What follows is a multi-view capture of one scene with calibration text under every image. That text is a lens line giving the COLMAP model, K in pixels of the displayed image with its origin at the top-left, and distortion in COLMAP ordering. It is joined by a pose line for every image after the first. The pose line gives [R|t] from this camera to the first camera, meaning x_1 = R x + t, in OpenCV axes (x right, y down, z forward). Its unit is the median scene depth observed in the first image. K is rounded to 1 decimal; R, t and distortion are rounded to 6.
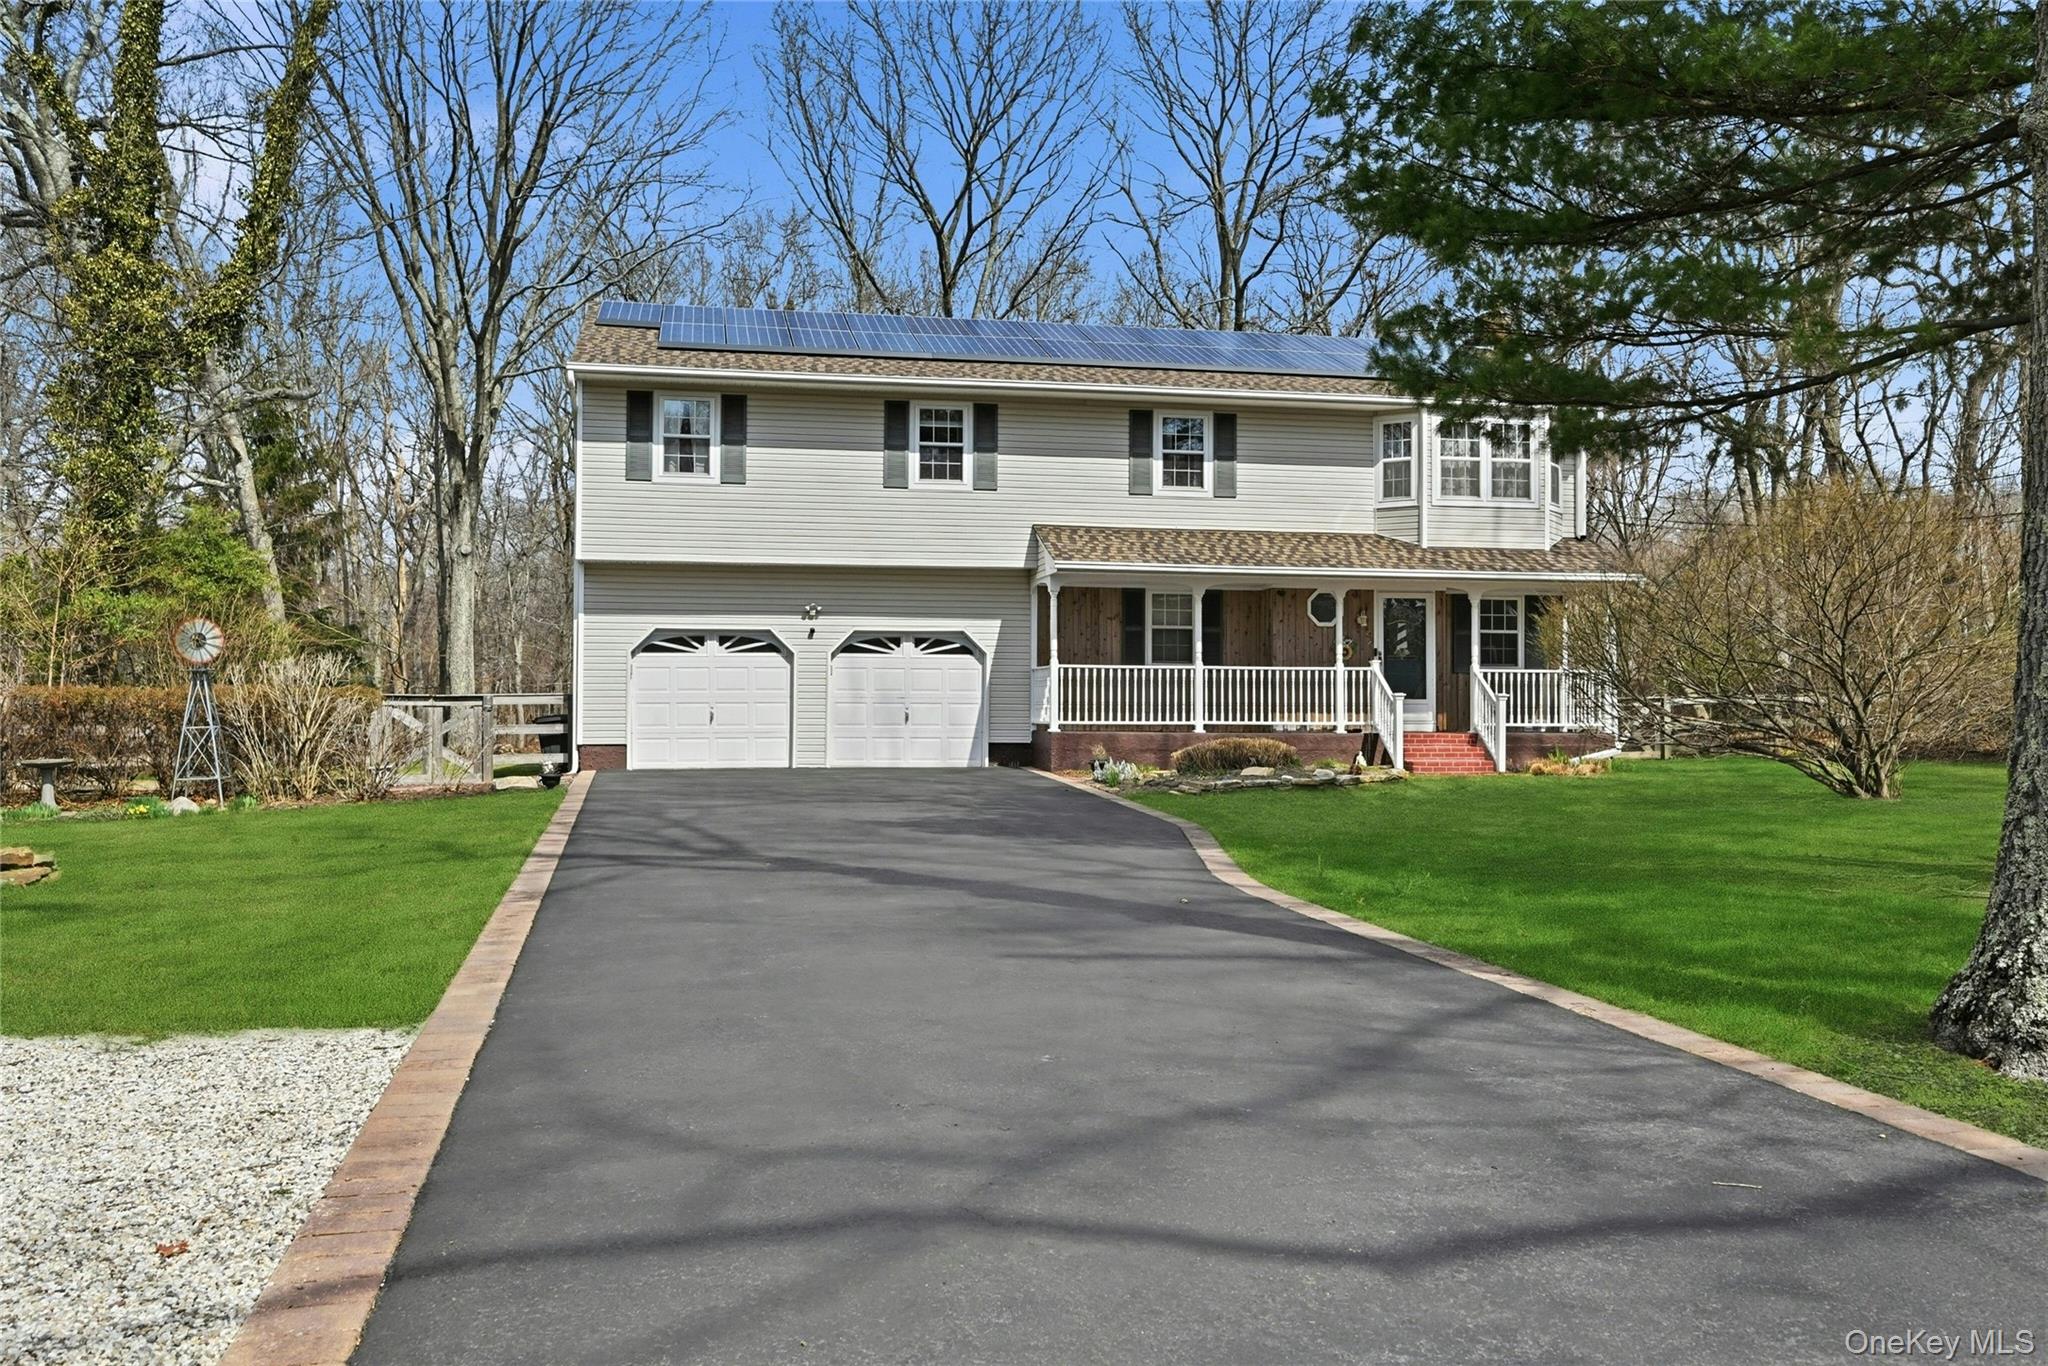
lens RADIAL K [[1697.5, 0, 1024.0], [0, 1697.5, 683.0], [0, 0, 1]] dist [-0.013113, -0.001450]
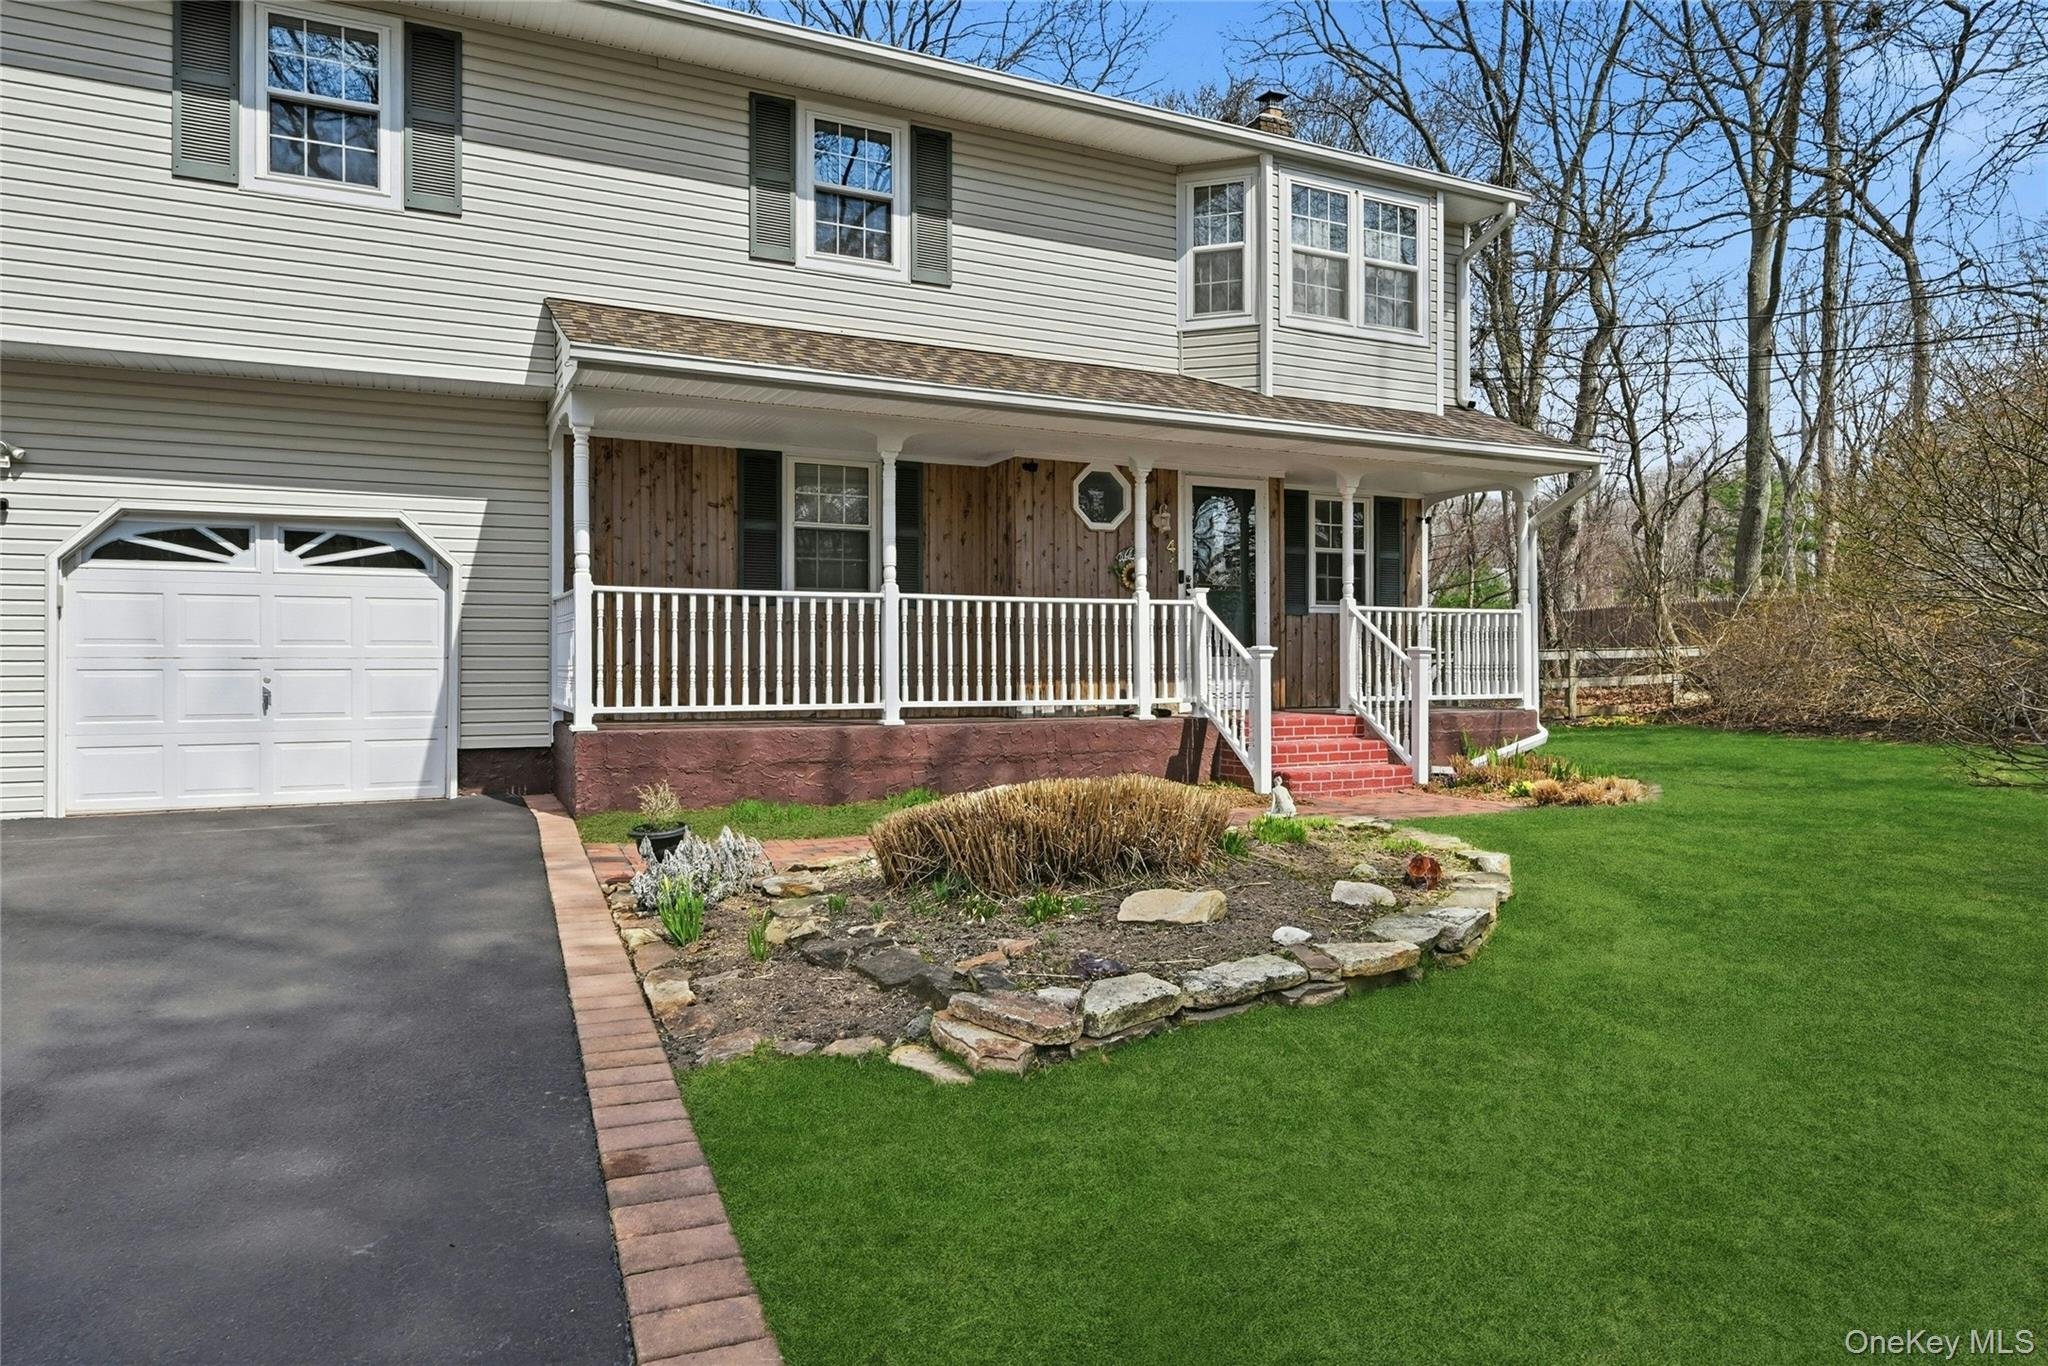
lens RADIAL K [[1246.7, 0, 1028.2], [0, 1246.7, 670.3], [0, 0, 1]] dist [-0.002343, 0.000467]
pose [[0.964427, -0.006593, 0.264266, 0.043426], [0.001052, 0.999777, 0.021101, 0.005126], [-0.264347, -0.020072, 0.964219, 0.618816]]
